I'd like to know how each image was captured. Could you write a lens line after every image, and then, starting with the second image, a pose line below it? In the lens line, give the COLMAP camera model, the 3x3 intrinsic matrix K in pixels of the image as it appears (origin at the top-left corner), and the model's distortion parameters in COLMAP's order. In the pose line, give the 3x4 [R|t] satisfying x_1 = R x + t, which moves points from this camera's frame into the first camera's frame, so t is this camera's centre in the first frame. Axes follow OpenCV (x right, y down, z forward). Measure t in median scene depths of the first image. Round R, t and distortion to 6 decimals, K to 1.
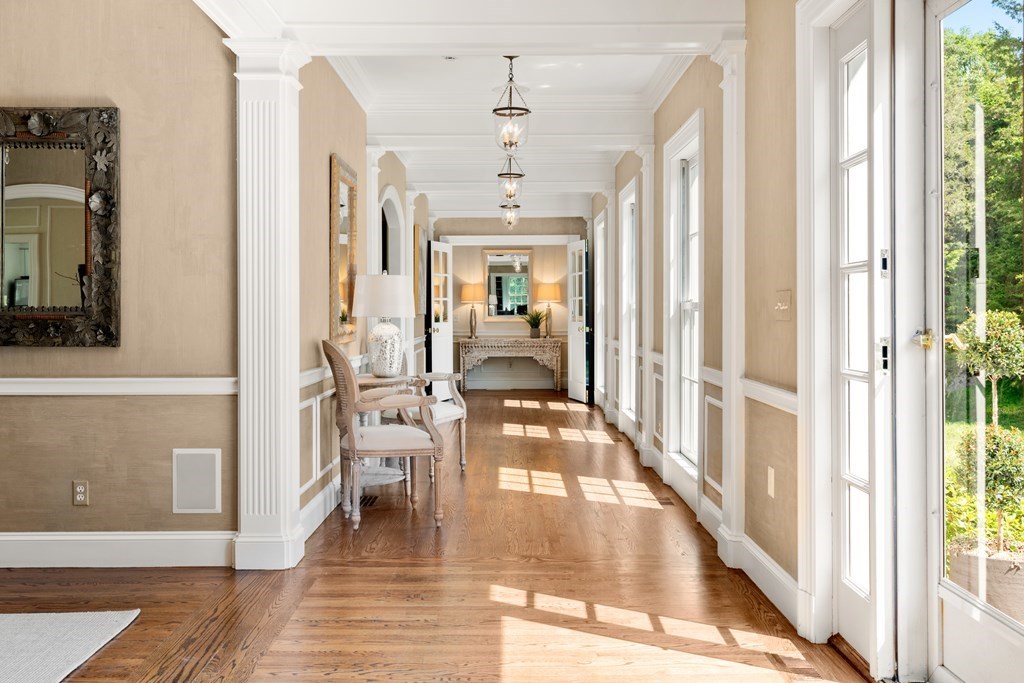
lens RADIAL K [[997.8, 0, 513.1], [0, 997.8, 320.3], [0, 0, 1]] dist [-0.000440, 0.000000]
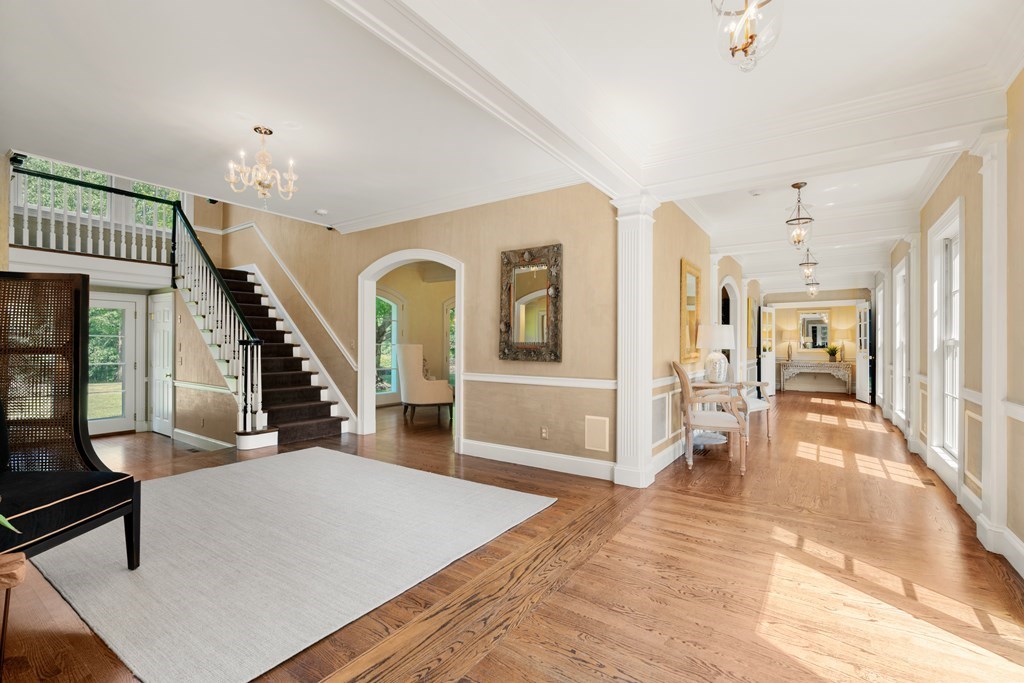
lens RADIAL K [[458.0, 0, 508.8], [0, 458.0, 342.9], [0, 0, 1]] dist [-0.012814, 0.004354]
pose [[0.818585, 0.003296, -0.574376, 0.048952], [-0.011136, 0.999887, -0.010134, -0.001758], [0.574277, 0.014692, 0.818529, 0.180448]]
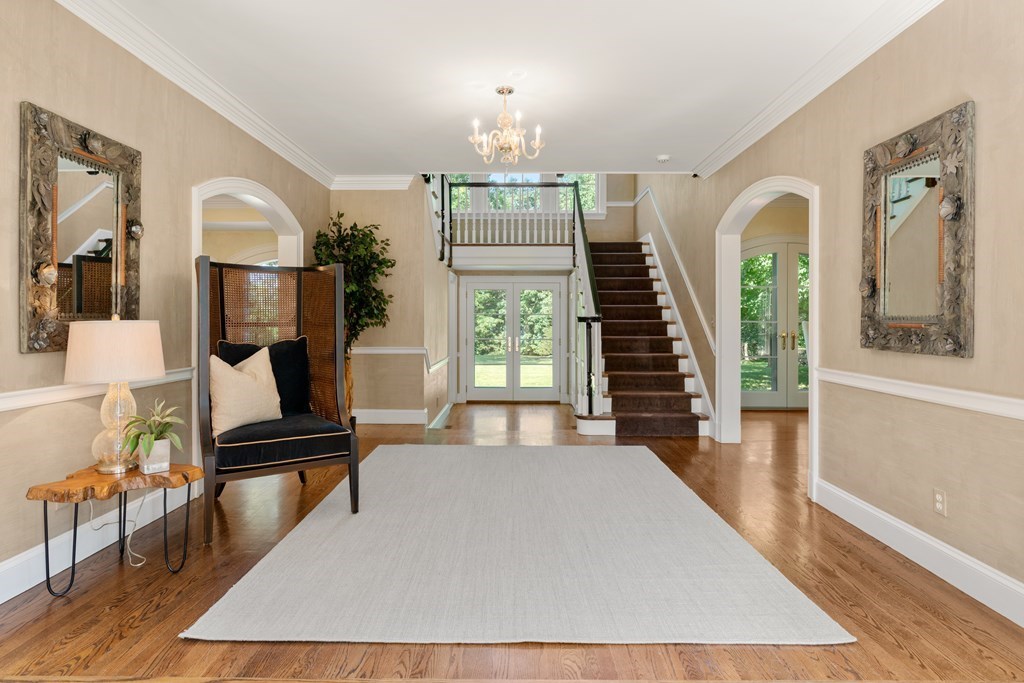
lens RADIAL K [[540.2, 0, 507.2], [0, 540.2, 319.6], [0, 0, 1]] dist [-0.007027, 0.004760]
pose [[-0.017168, -0.000983, -0.999852, 0.113188], [-0.013517, 0.999908, -0.000751, -0.002946], [0.999761, 0.013502, -0.017180, 0.572231]]
